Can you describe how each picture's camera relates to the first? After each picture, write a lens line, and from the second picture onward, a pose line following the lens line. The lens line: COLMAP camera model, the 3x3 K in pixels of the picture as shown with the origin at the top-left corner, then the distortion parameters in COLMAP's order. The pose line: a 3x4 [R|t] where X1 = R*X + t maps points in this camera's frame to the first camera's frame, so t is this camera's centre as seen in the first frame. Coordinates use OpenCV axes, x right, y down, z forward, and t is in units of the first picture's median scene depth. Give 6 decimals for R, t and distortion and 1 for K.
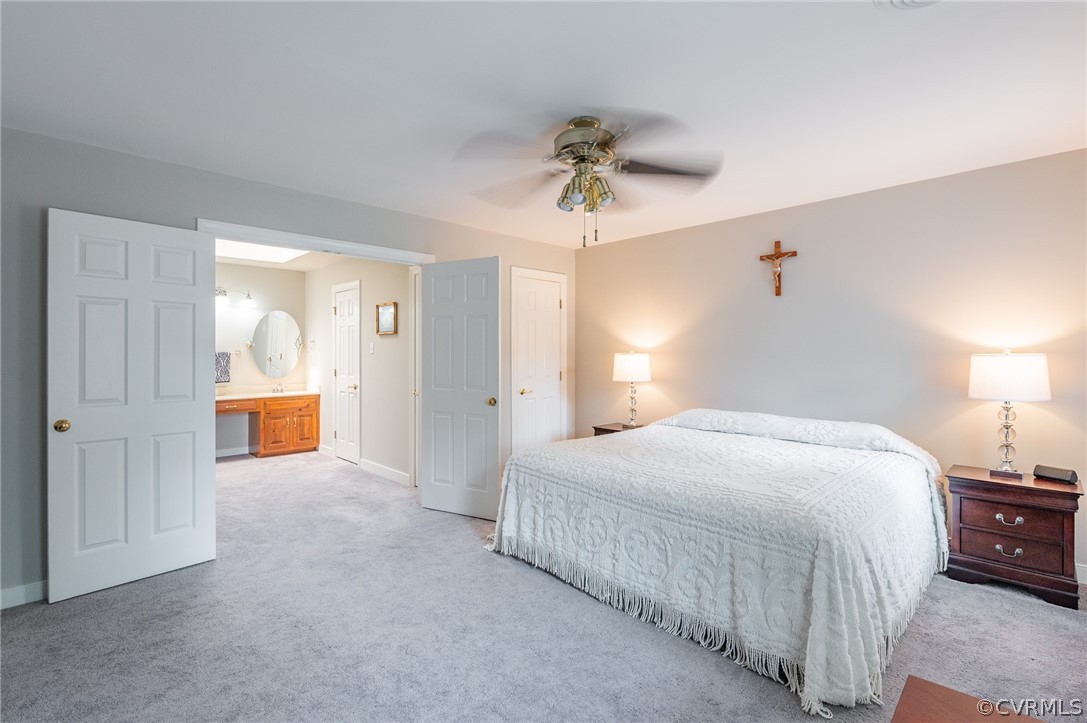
lens RADIAL K [[497.3, 0, 546.1], [0, 497.3, 358.3], [0, 0, 1]] dist [-0.011170, -0.001531]
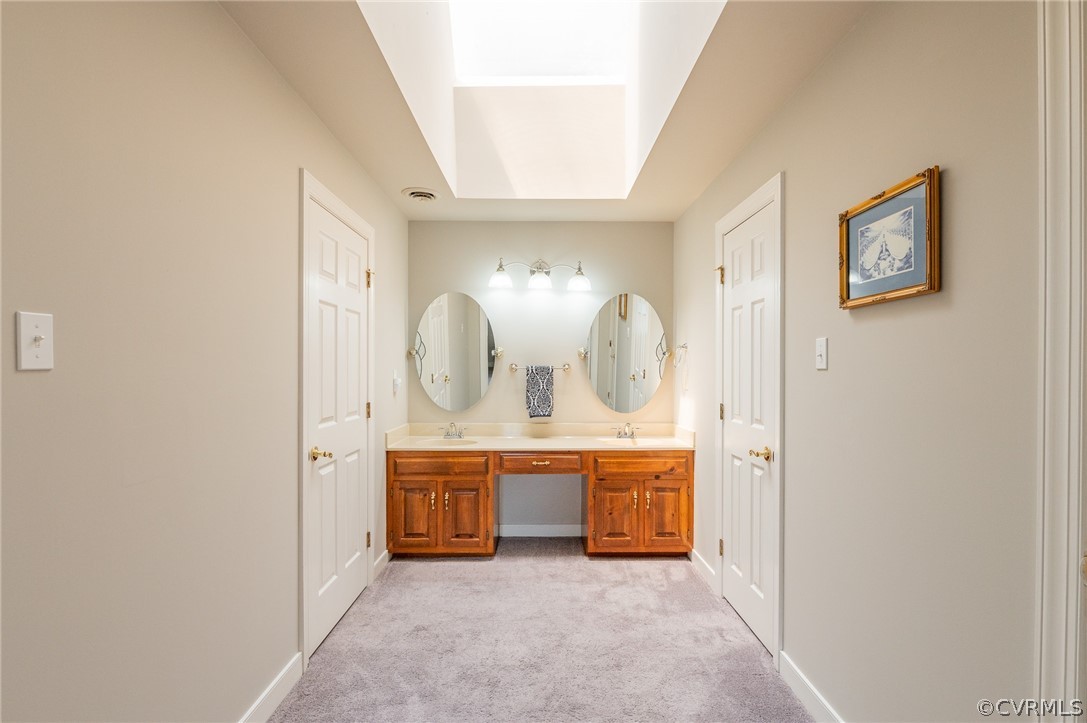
lens RADIAL K [[497.3, 0, 539.2], [0, 497.3, 367.0], [0, 0, 1]] dist [-0.011170, -0.001531]
pose [[0.706390, -0.000477, -0.707823, -0.214291], [-0.007780, 0.999934, -0.008438, -0.006441], [0.707780, 0.011467, 0.706340, 0.542053]]
